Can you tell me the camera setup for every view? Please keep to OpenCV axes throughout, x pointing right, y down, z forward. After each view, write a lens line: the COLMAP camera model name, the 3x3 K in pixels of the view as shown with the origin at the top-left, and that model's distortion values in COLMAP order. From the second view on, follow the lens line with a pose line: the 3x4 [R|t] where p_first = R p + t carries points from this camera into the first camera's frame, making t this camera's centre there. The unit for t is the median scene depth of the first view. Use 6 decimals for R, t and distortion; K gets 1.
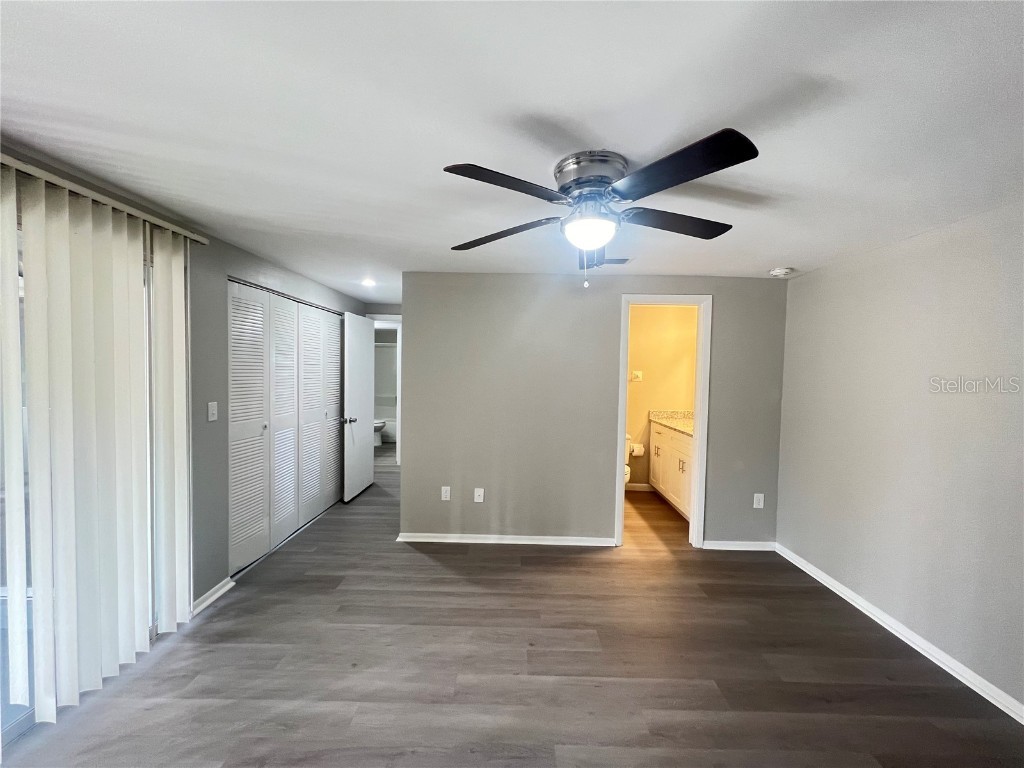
lens RADIAL K [[408.7, 0, 514.7], [0, 408.7, 384.5], [0, 0, 1]] dist [-0.001091, 0.000286]
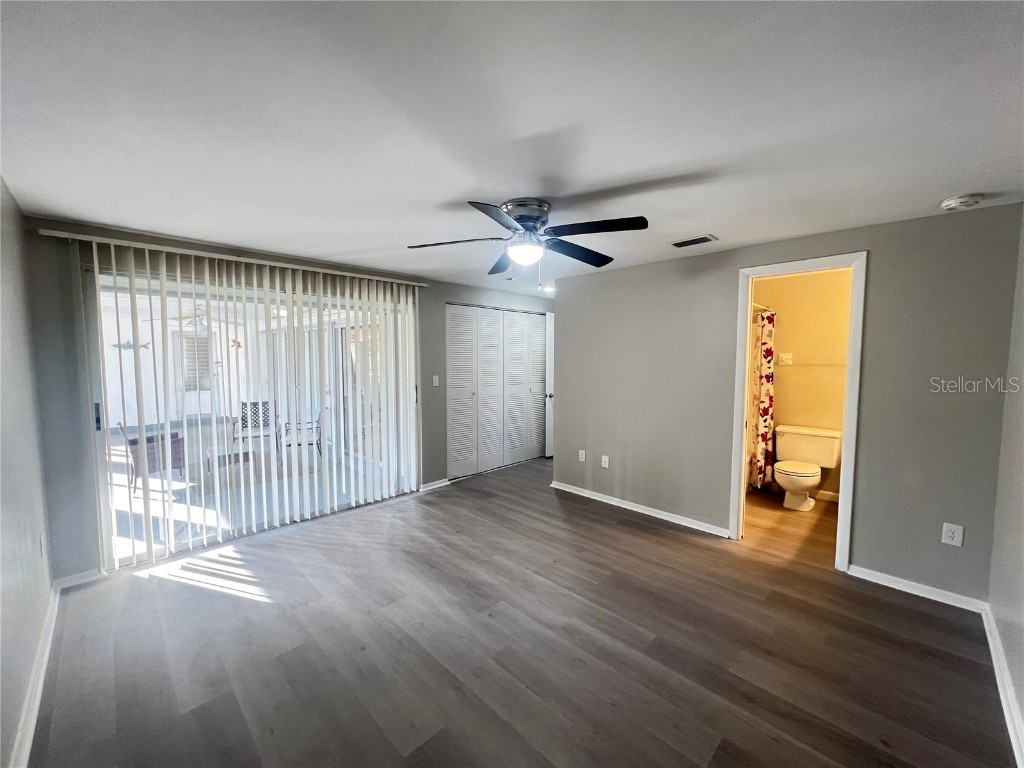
lens RADIAL K [[408.7, 0, 514.7], [0, 408.7, 384.5], [0, 0, 1]] dist [-0.001091, 0.000286]
pose [[0.716424, 0.030284, -0.697008, 0.618993], [-0.012134, 0.999447, 0.030952, 0.019313], [0.697560, -0.013718, 0.716395, -0.020311]]
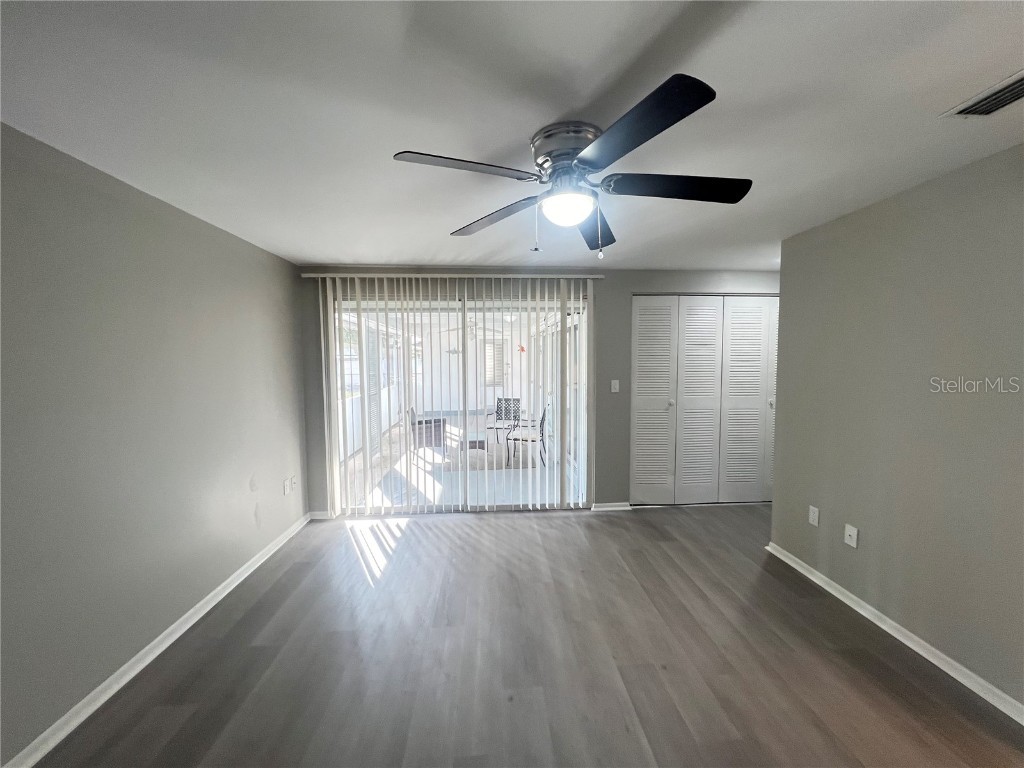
lens RADIAL K [[408.7, 0, 514.7], [0, 408.7, 384.5], [0, 0, 1]] dist [-0.001091, 0.000286]
pose [[0.072830, 0.043718, -0.996386, 0.625836], [-0.027858, 0.998738, 0.041785, 0.005345], [0.996955, 0.024714, 0.073956, 0.438407]]
